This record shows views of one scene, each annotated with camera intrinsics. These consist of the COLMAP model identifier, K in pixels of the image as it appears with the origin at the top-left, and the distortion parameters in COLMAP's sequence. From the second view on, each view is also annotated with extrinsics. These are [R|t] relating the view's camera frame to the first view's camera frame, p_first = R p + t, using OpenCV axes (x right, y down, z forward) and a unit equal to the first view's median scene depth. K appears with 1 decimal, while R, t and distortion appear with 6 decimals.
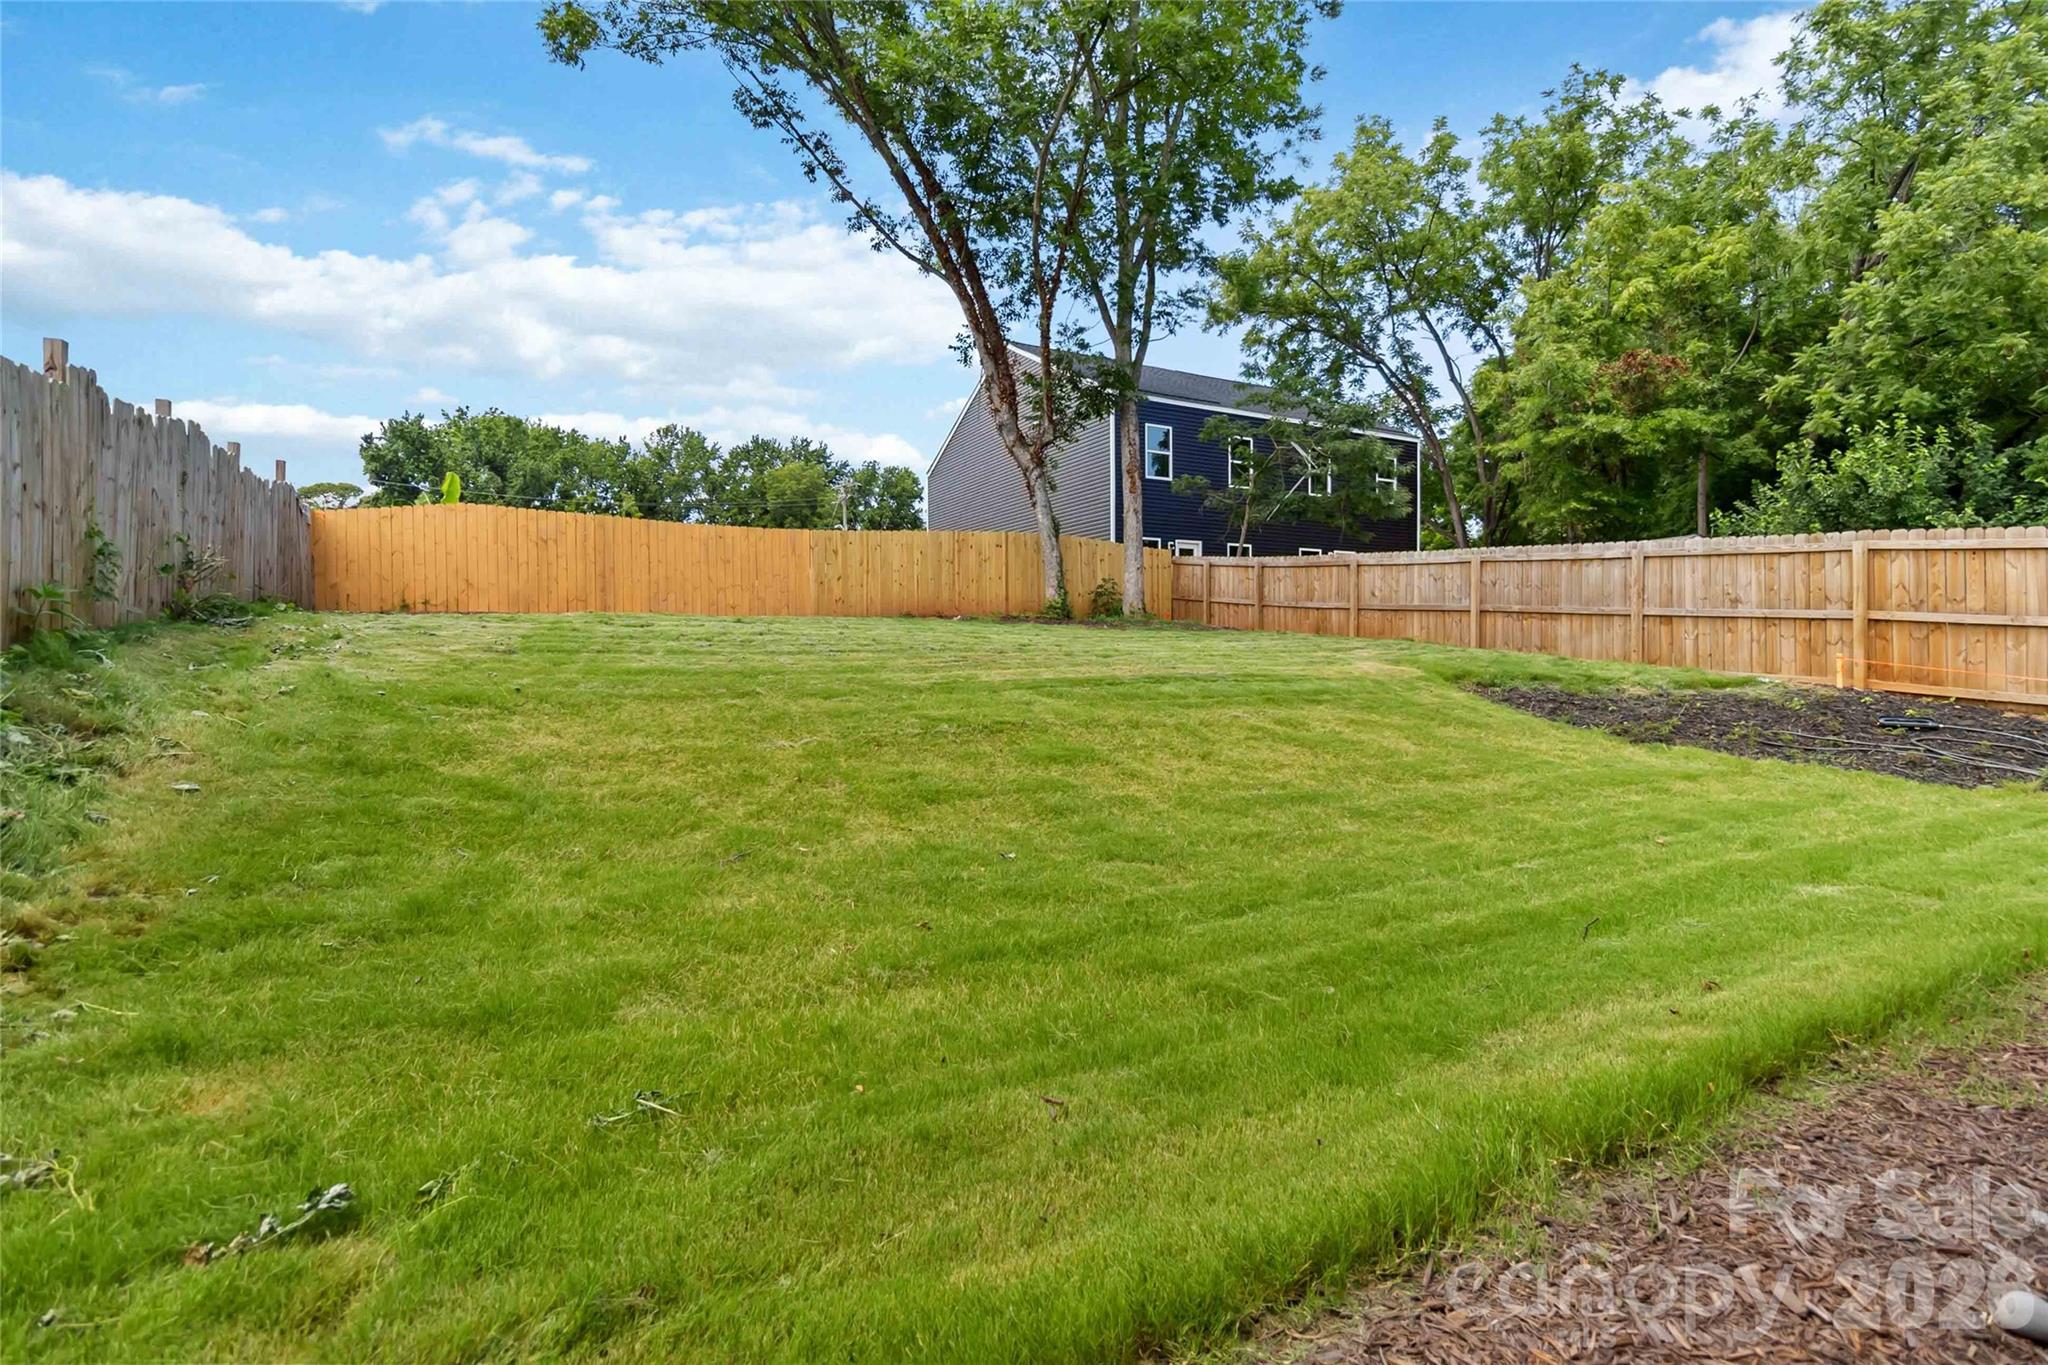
lens RADIAL K [[949.3, 0, 1031.9], [0, 949.3, 662.7], [0, 0, 1]] dist [0.000713, 0.000495]
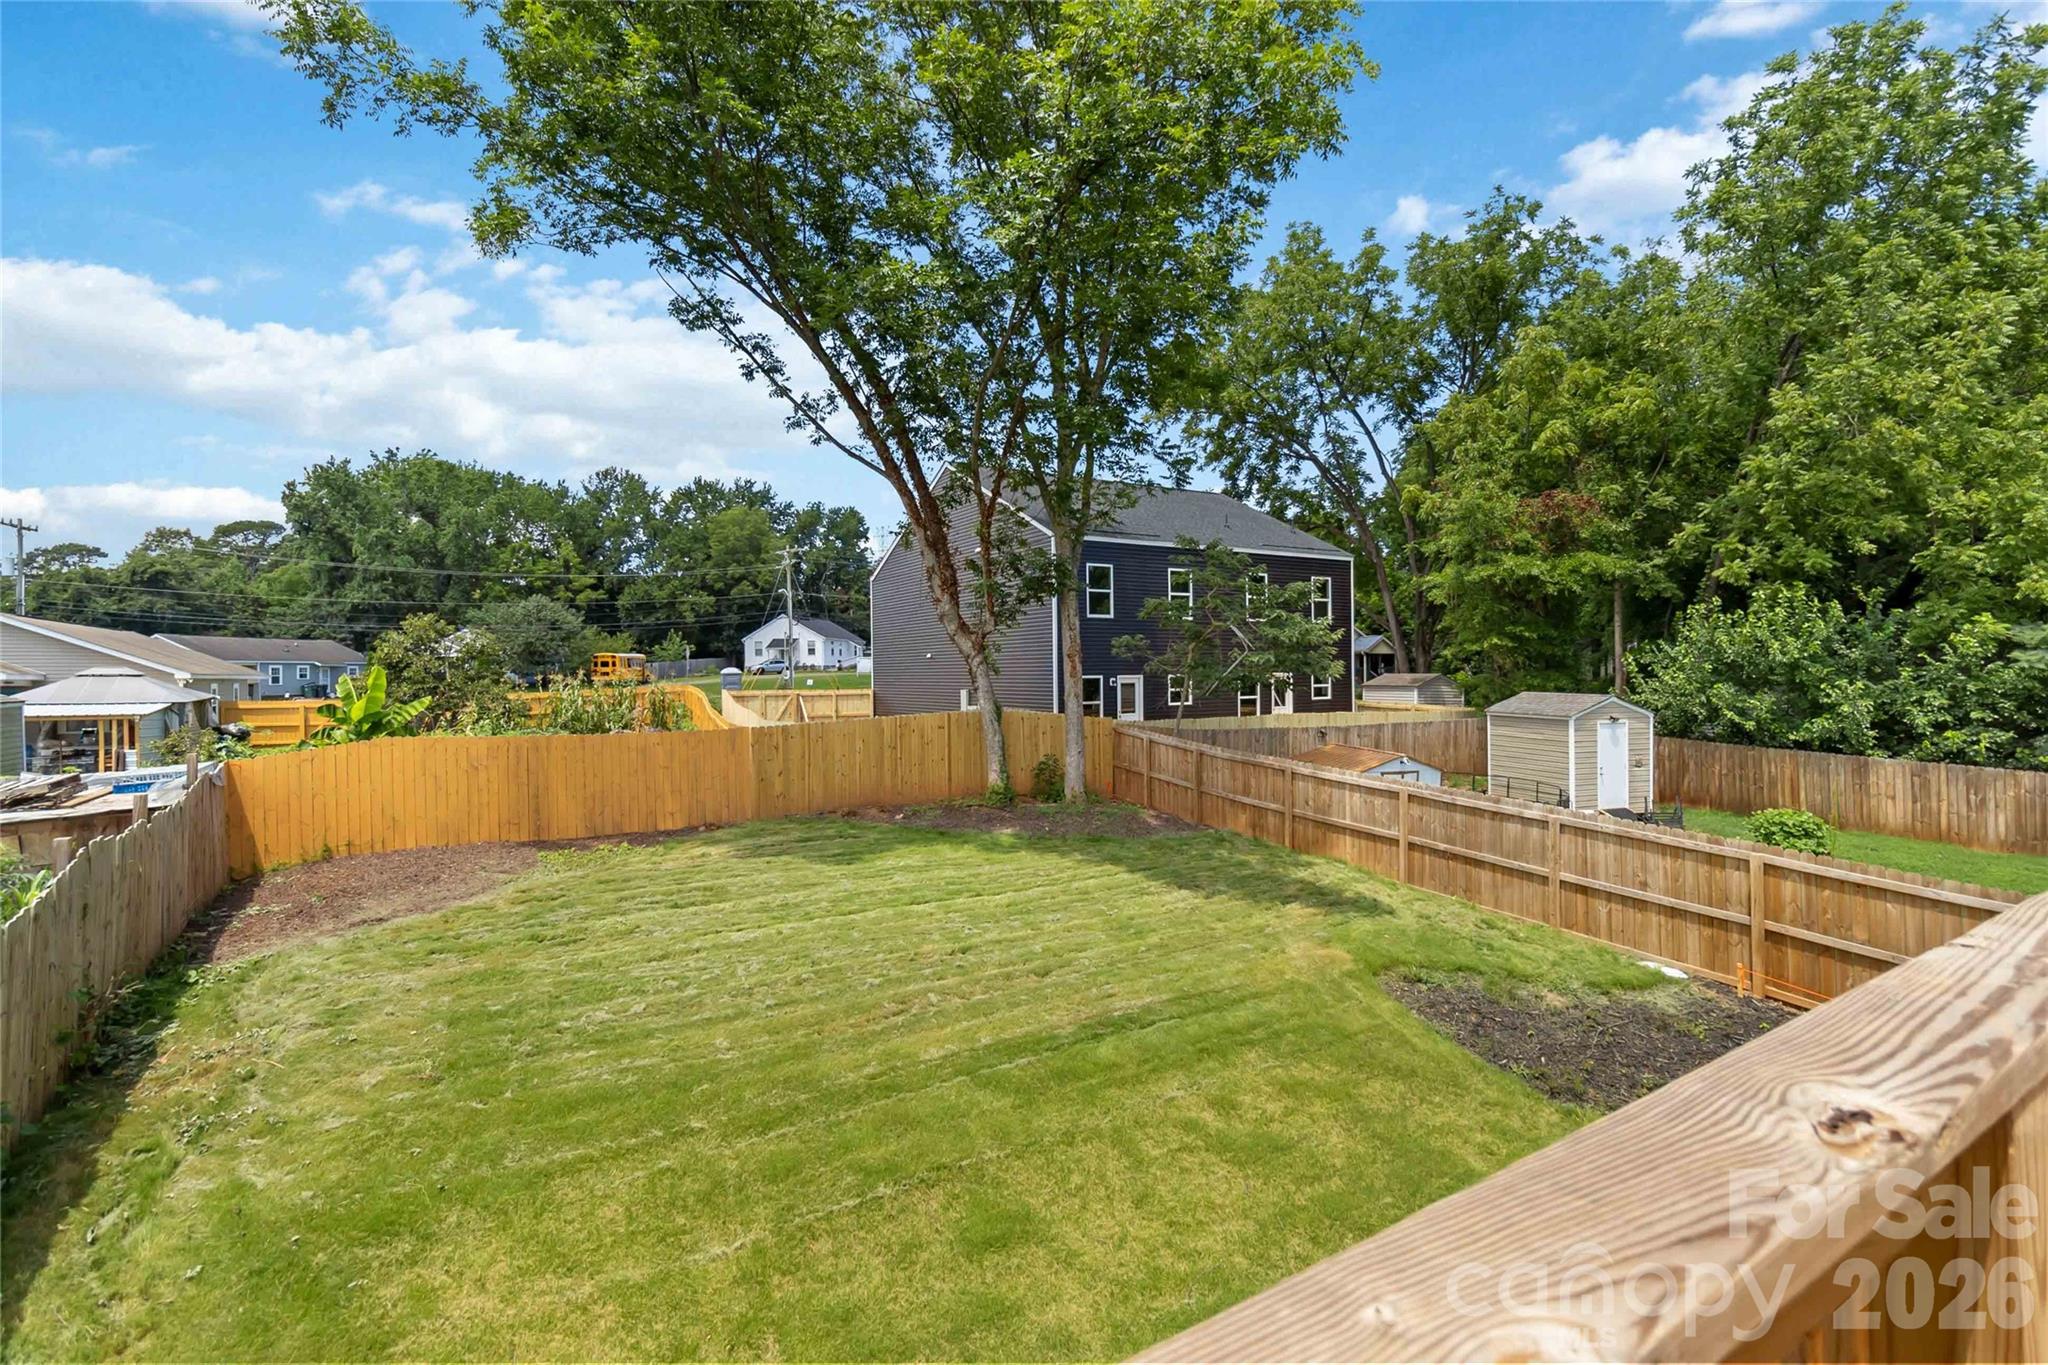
lens RADIAL K [[942.9, 0, 1029.9], [0, 942.9, 674.5], [0, 0, 1]] dist [0.000256, 0.000204]
pose [[0.998522, -0.006899, 0.053900, 0.005688], [0.007338, 0.999941, -0.007949, -0.173743], [-0.053842, 0.008333, 0.998515, -0.001719]]
